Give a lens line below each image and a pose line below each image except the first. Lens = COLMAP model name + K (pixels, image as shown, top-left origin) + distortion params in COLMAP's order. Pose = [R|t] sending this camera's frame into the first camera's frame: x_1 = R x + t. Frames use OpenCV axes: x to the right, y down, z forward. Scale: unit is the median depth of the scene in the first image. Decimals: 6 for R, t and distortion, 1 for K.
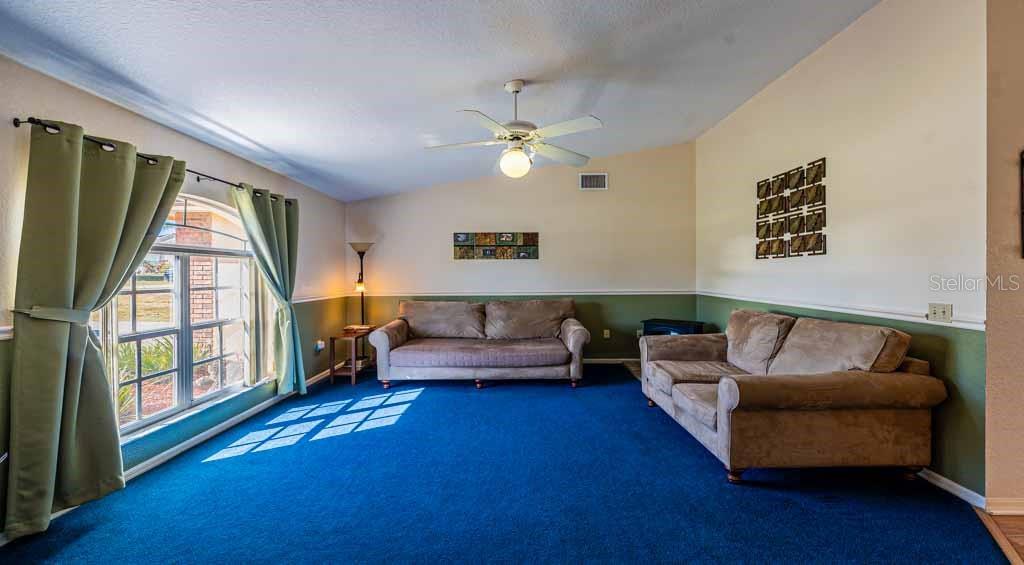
lens RADIAL K [[395.5, 0, 512.8], [0, 395.5, 277.7], [0, 0, 1]] dist [-0.001105, -0.000083]
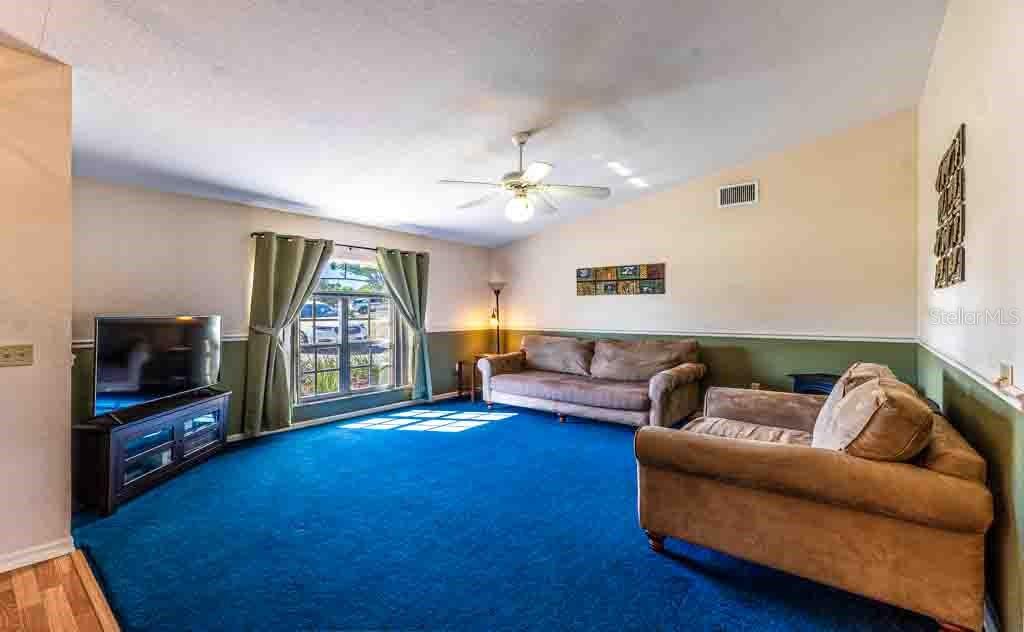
lens RADIAL K [[451.4, 0, 511.1], [0, 451.4, 313.1], [0, 0, 1]] dist [0.000502, 0.000089]
pose [[0.778914, 0.008269, -0.627076, 0.538380], [-0.010328, 0.999947, 0.000357, -0.001121], [0.627045, 0.006199, 0.778958, 0.009524]]
